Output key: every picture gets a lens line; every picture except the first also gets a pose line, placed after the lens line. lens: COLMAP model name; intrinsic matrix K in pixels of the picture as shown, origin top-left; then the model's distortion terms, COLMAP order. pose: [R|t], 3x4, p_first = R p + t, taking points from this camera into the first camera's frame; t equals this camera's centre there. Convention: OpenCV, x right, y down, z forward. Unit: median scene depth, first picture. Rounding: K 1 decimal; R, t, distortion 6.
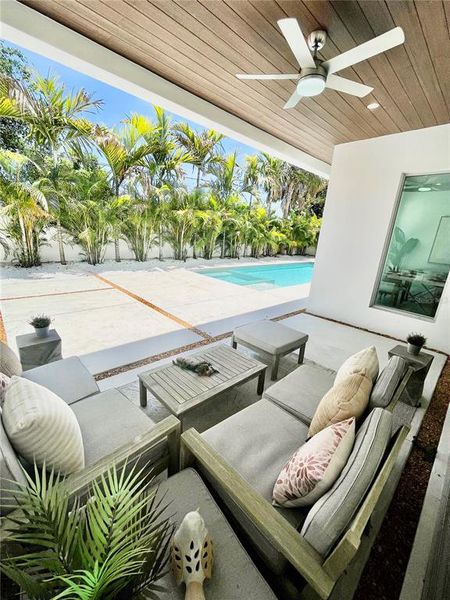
lens RADIAL K [[244.5, 0, 224.0], [0, 244.5, 299.8], [0, 0, 1]] dist [-0.003779, 0.000085]
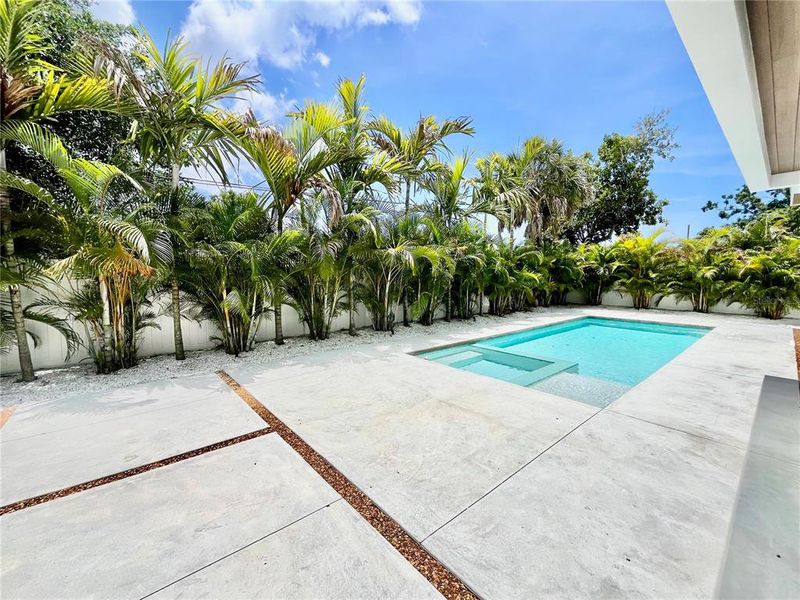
lens RADIAL K [[326.1, 0, 397.2], [0, 326.1, 299.8], [0, 0, 1]] dist [-0.003779, 0.000085]
pose [[0.995993, -0.076126, -0.046926, -0.127371], [0.064294, 0.974293, -0.215917, -0.078037], [0.062156, 0.212035, 0.975283, 0.277730]]
